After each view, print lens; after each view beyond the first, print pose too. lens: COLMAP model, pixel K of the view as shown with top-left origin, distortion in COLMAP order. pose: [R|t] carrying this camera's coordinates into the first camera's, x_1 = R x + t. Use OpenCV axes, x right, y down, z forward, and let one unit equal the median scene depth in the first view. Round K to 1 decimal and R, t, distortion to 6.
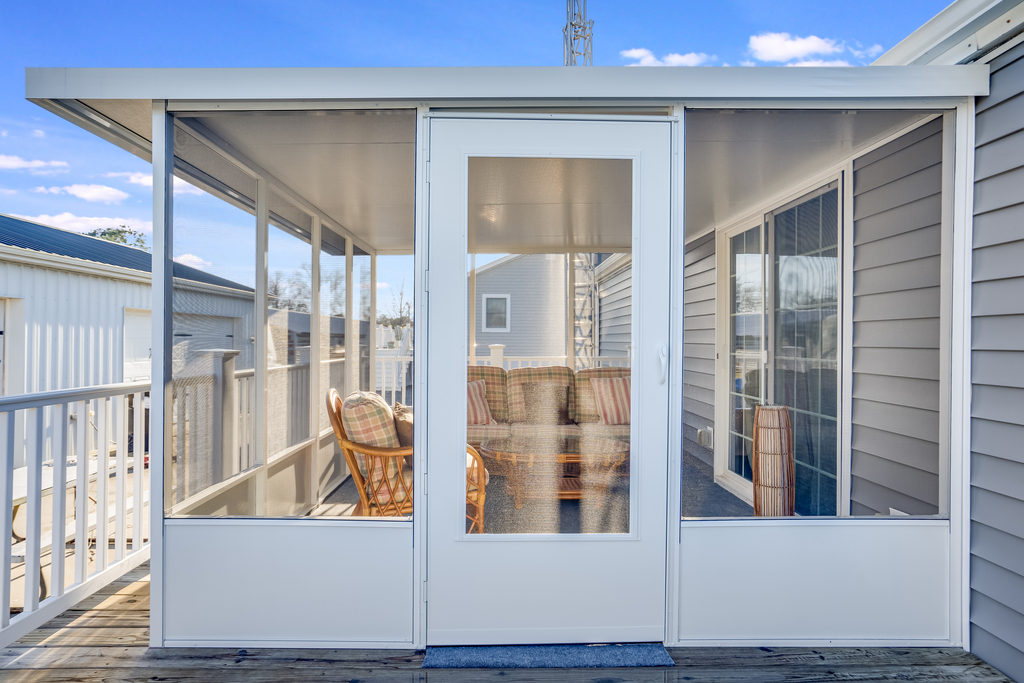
lens RADIAL K [[568.0, 0, 513.1], [0, 568.0, 343.4], [0, 0, 1]] dist [0.003520, -0.000158]
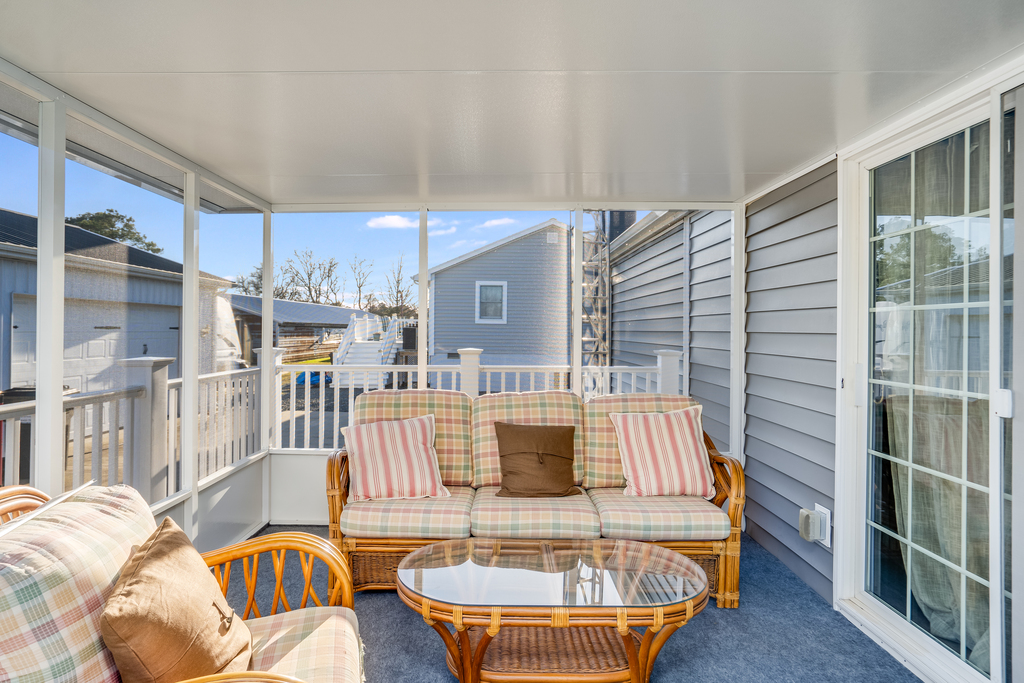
lens RADIAL K [[559.4, 0, 506.7], [0, 559.4, 334.3], [0, 0, 1]] dist [0.001693, 0.000991]
pose [[0.999832, 0.004979, -0.017662, 0.034098], [-0.004900, 0.999978, 0.004495, -0.022576], [0.017684, -0.004408, 0.999834, 0.376896]]
